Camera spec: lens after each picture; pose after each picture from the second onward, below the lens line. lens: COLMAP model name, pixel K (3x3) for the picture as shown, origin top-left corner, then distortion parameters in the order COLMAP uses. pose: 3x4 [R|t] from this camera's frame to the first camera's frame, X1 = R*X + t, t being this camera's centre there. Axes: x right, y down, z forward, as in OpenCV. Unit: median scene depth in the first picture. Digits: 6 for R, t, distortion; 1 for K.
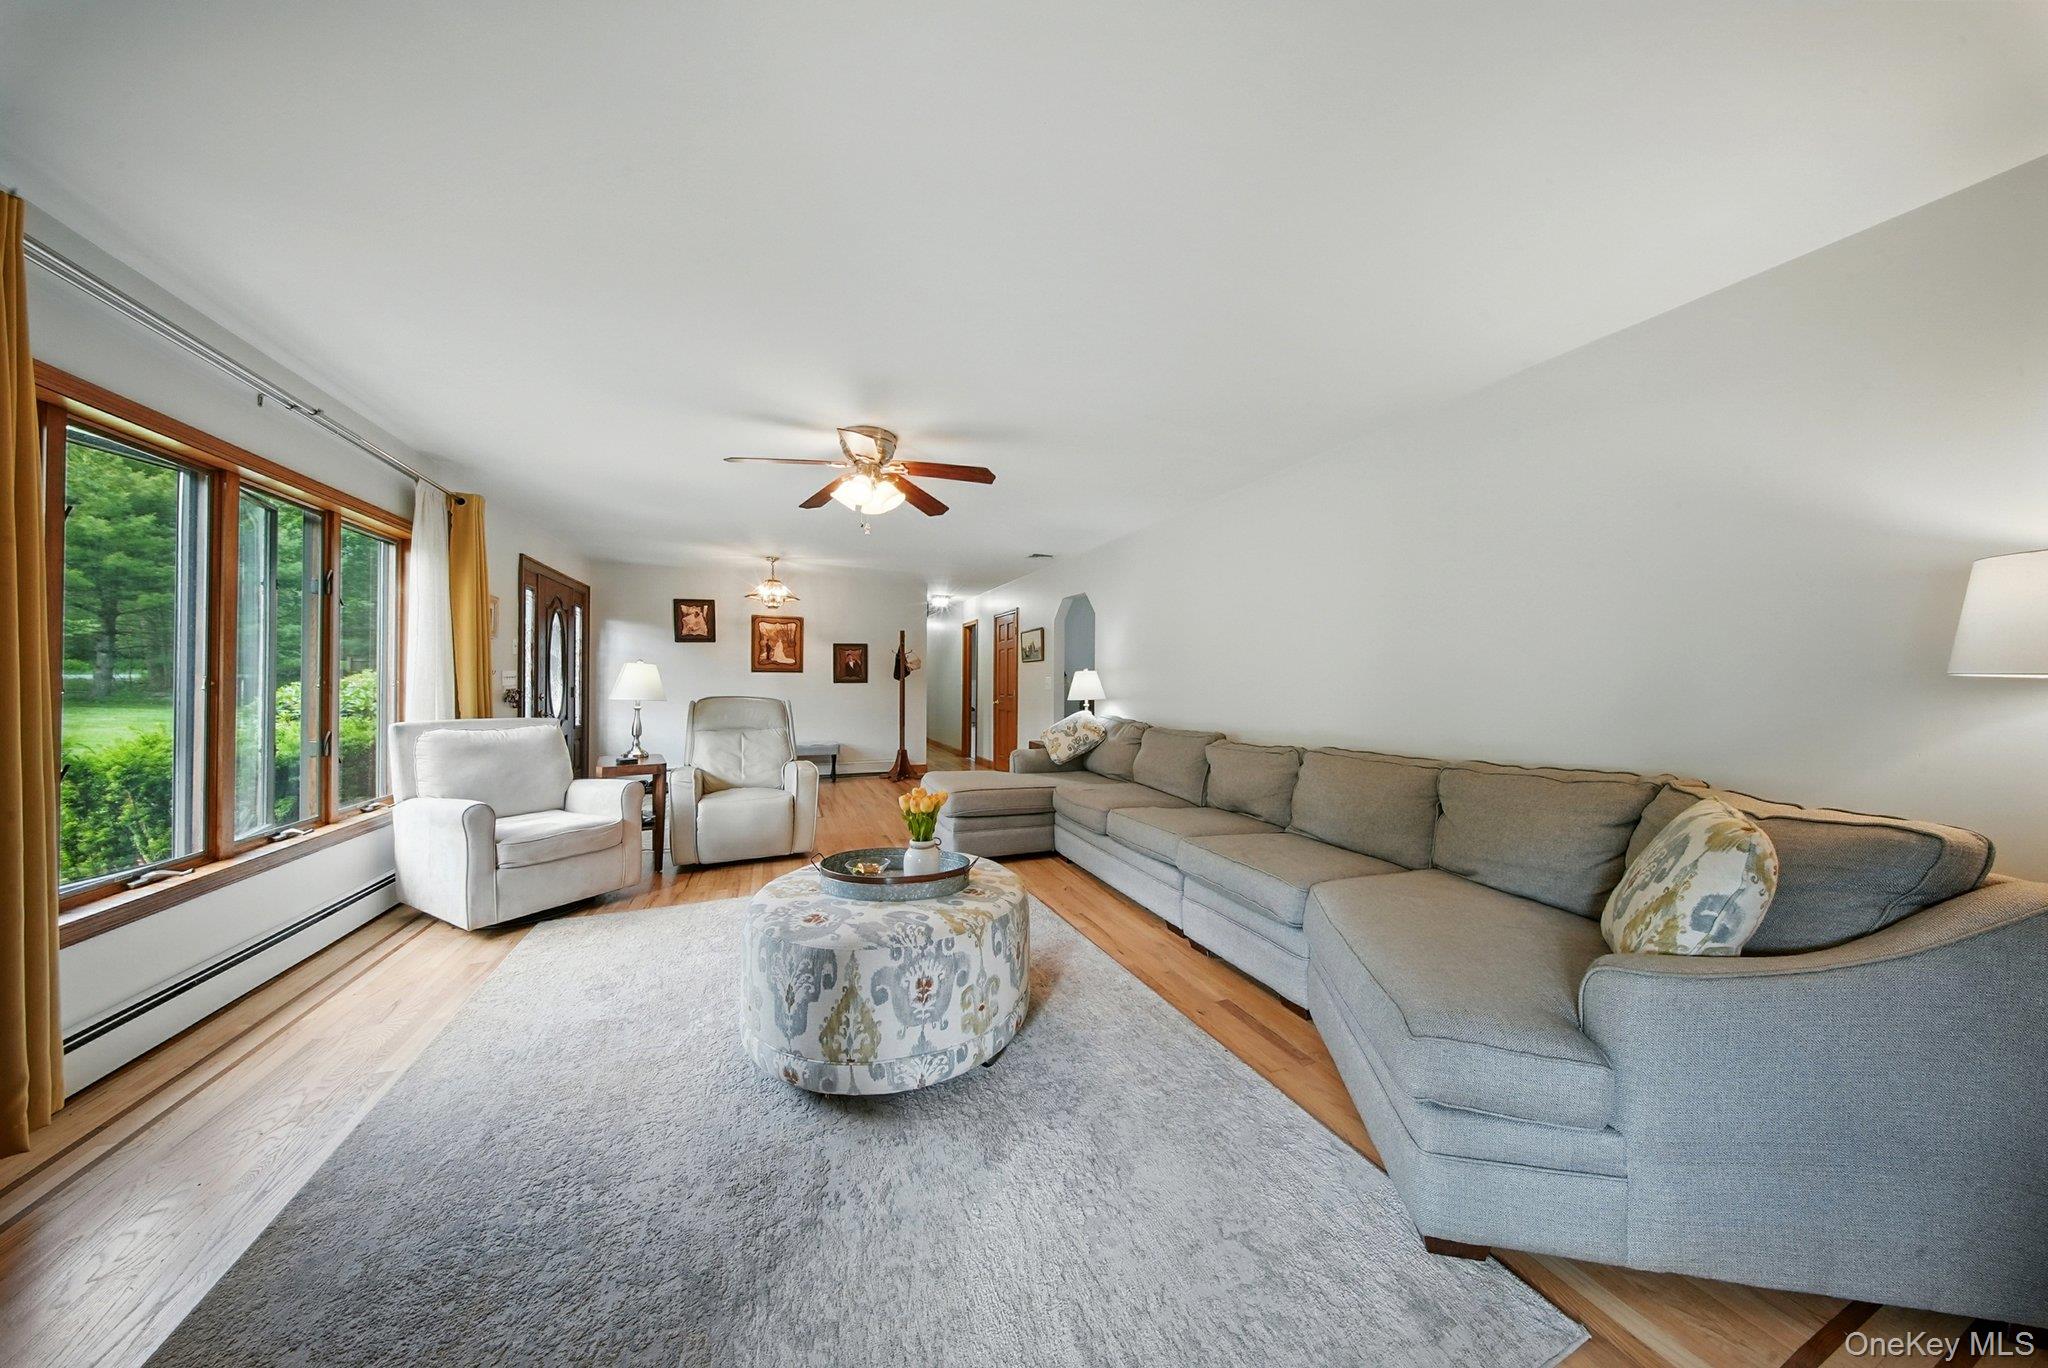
lens RADIAL K [[627.7, 0, 1035.1], [0, 627.7, 680.8], [0, 0, 1]] dist [0.001167, -0.000385]
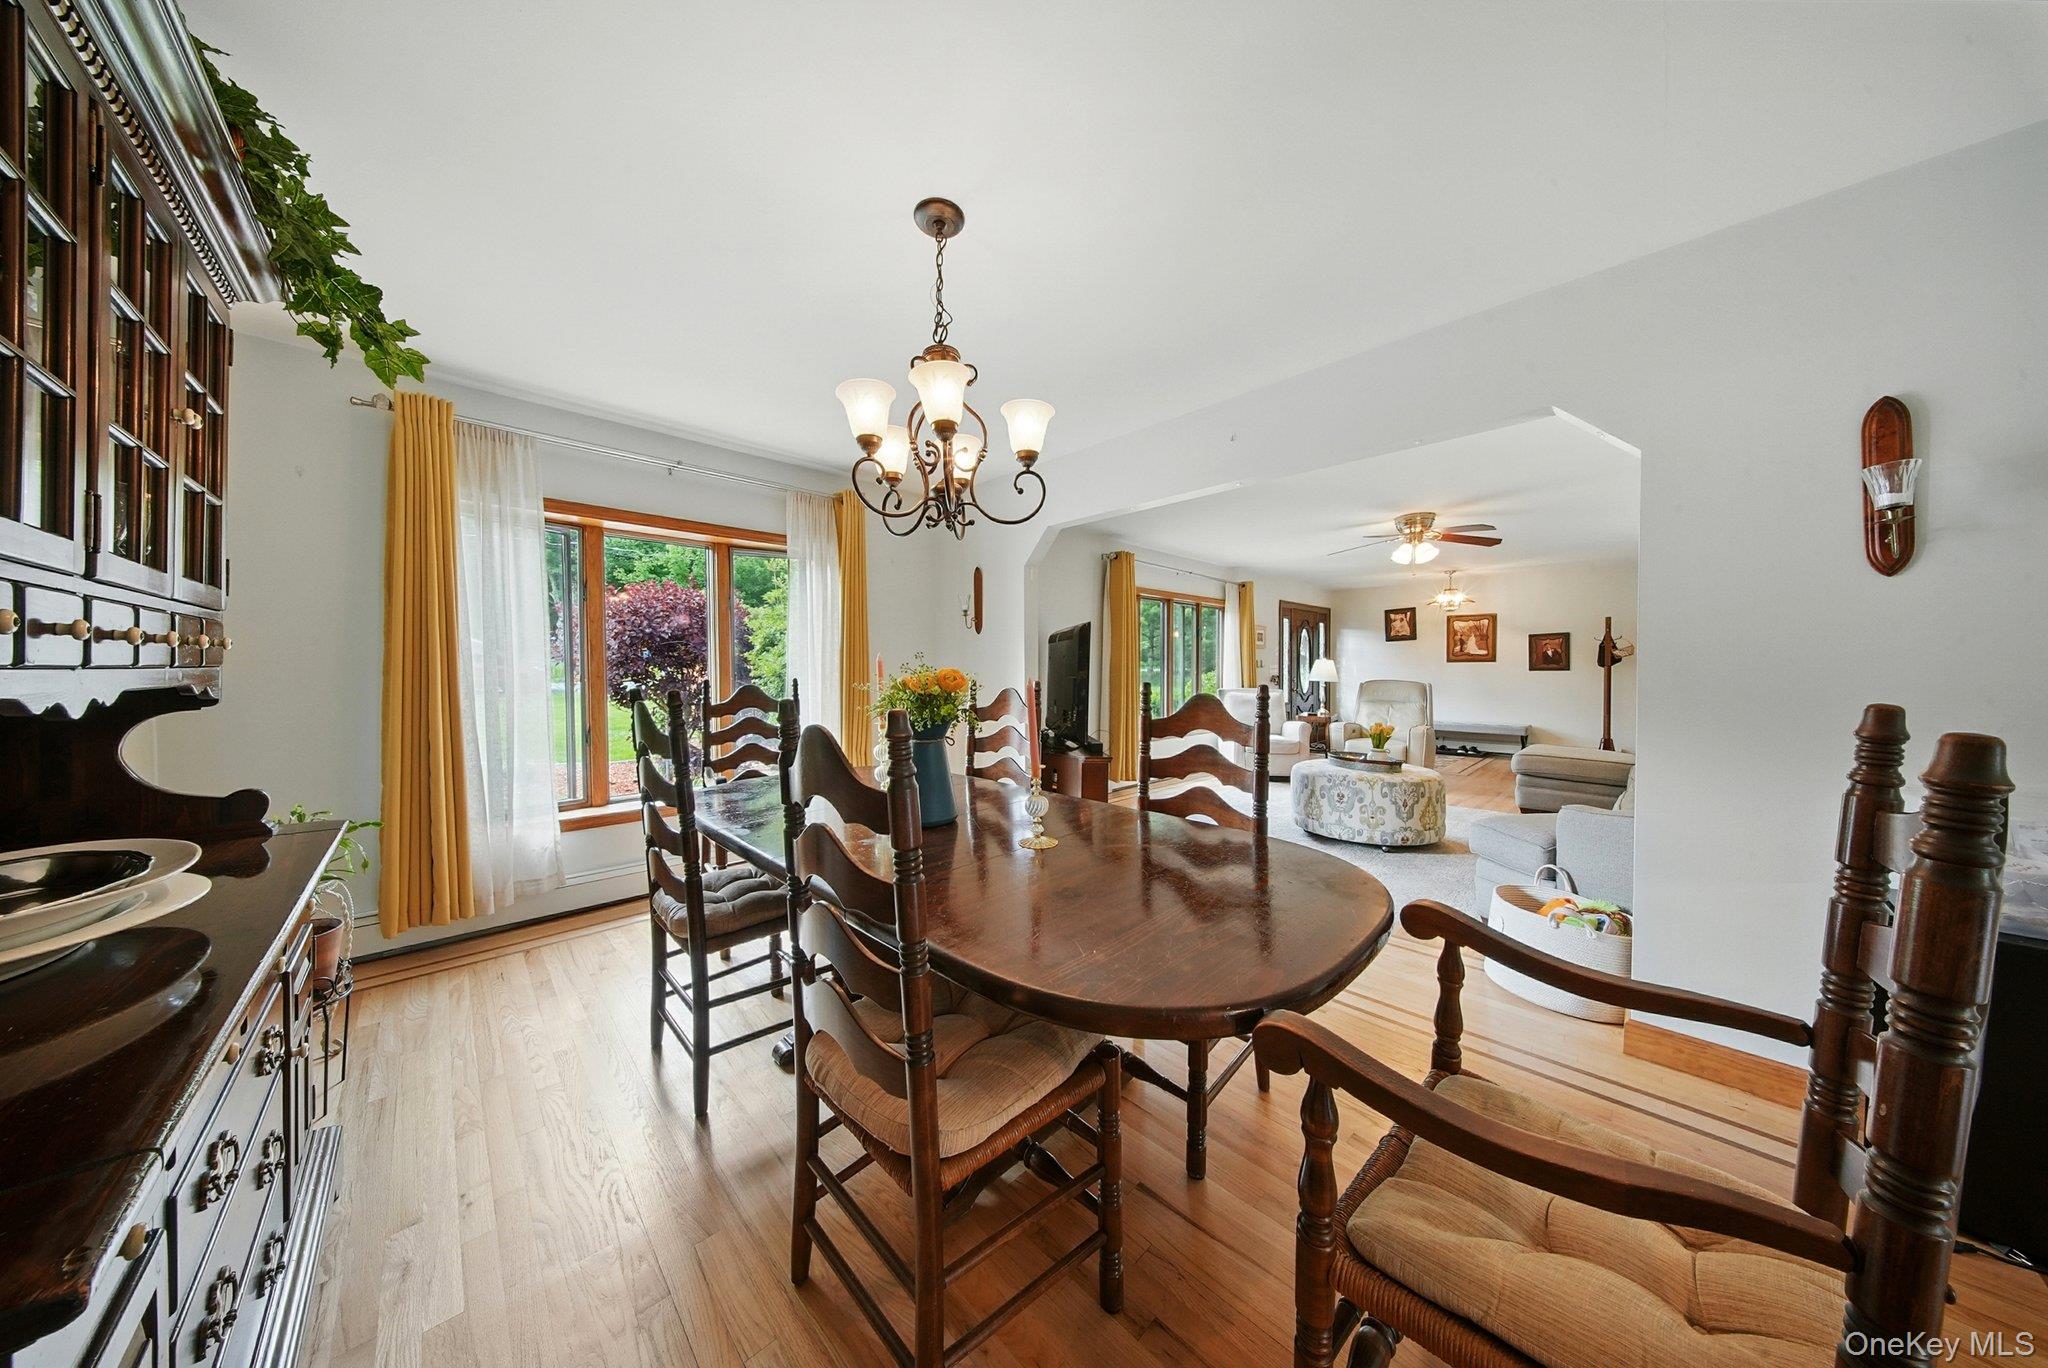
lens RADIAL K [[627.7, 0, 1025.5], [0, 627.7, 675.5], [0, 0, 1]] dist [0.001167, -0.000385]
pose [[0.384747, 0.001549, -0.923021, 0.388169], [0.006120, 0.999972, 0.004229, 0.001742], [0.923002, -0.007276, 0.384727, -0.253507]]
